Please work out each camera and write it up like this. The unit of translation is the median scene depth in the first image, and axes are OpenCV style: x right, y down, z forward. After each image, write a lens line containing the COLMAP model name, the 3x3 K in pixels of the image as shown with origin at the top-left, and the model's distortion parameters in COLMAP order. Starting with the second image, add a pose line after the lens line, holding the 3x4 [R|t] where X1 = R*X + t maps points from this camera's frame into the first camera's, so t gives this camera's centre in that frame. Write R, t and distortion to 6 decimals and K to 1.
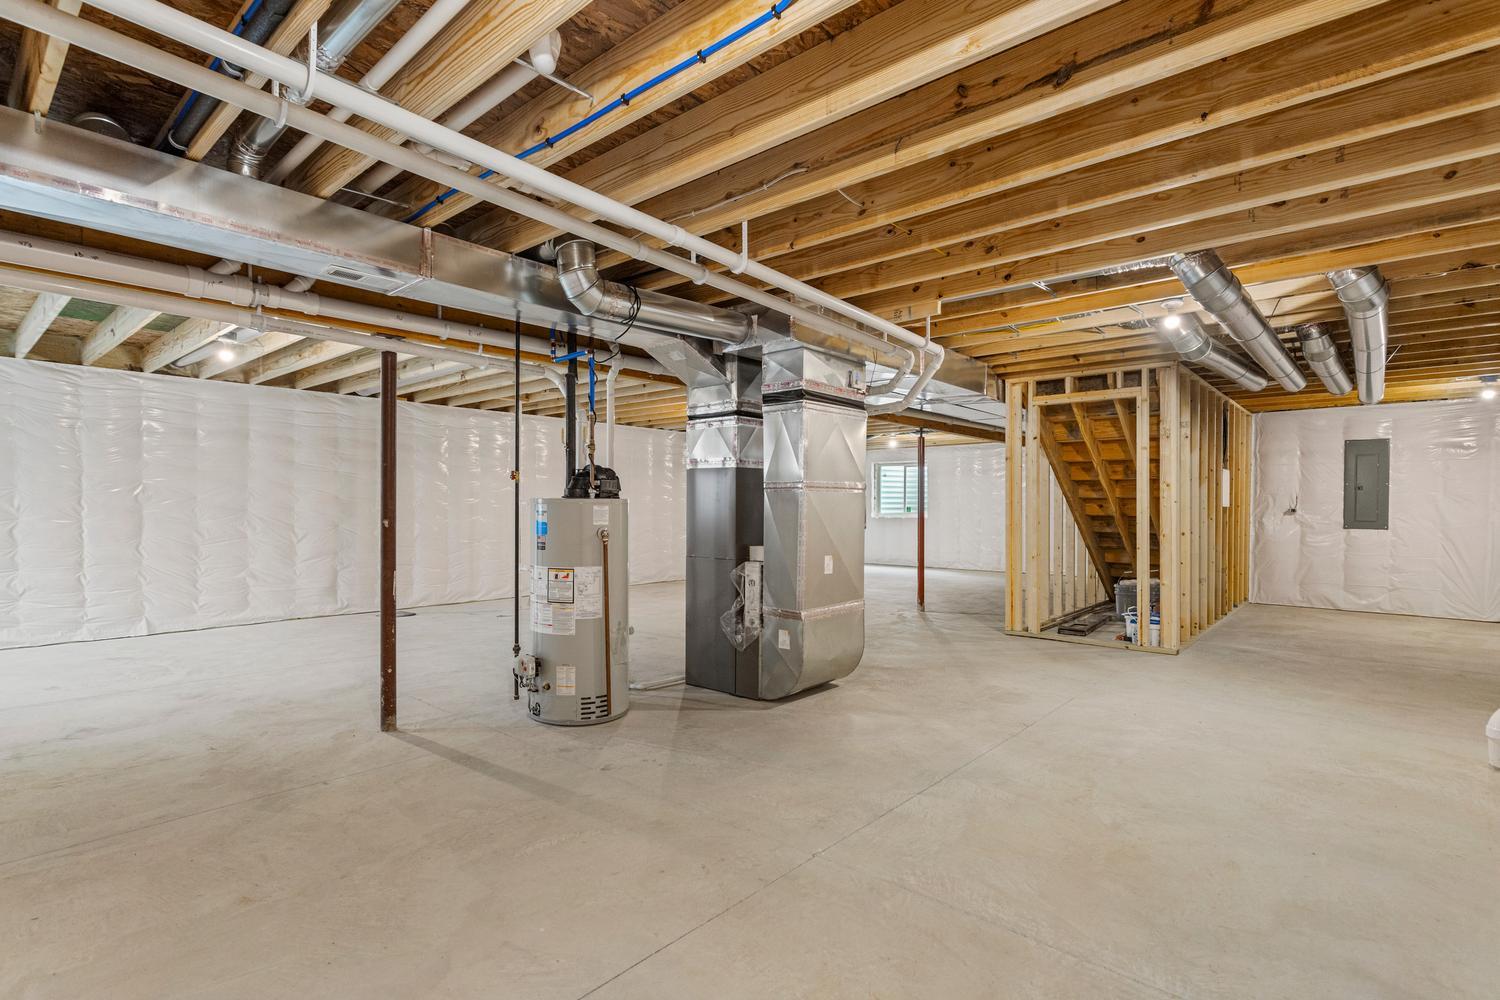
lens RADIAL K [[729.7, 0, 753.8], [0, 729.7, 509.7], [0, 0, 1]] dist [0.002636, 0.001135]
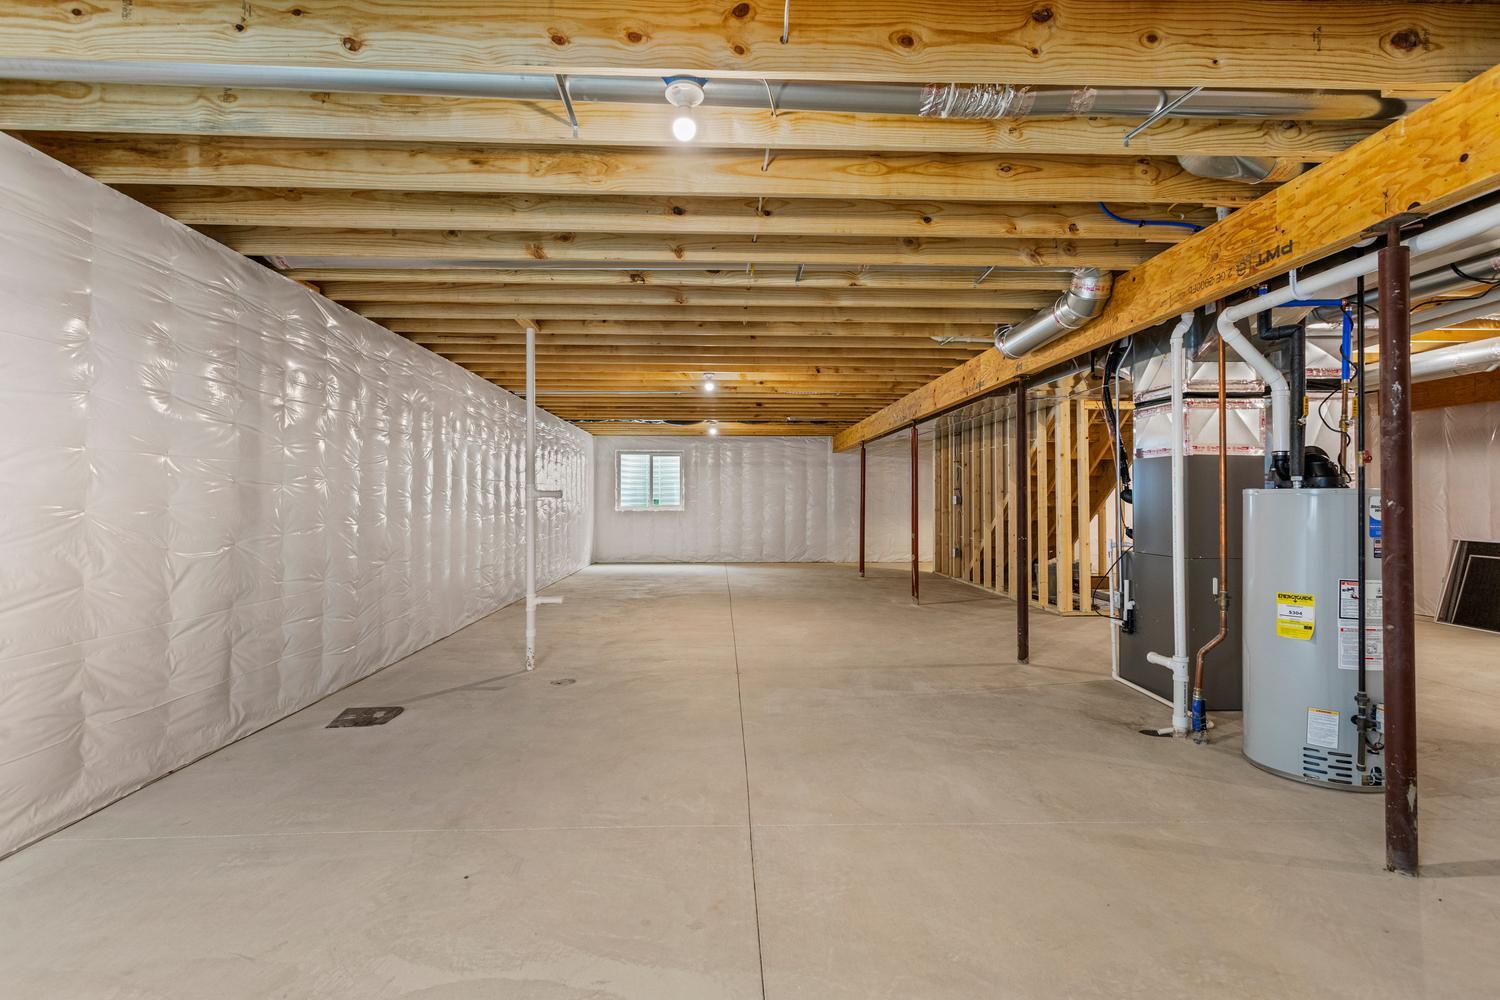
lens RADIAL K [[729.7, 0, 750.1], [0, 729.7, 487.7], [0, 0, 1]] dist [0.002636, 0.001135]
pose [[0.728069, 0.008248, 0.685454, -0.667860], [0.005427, 0.999827, -0.017795, -0.002789], [-0.685482, 0.016676, 0.727898, 0.470386]]
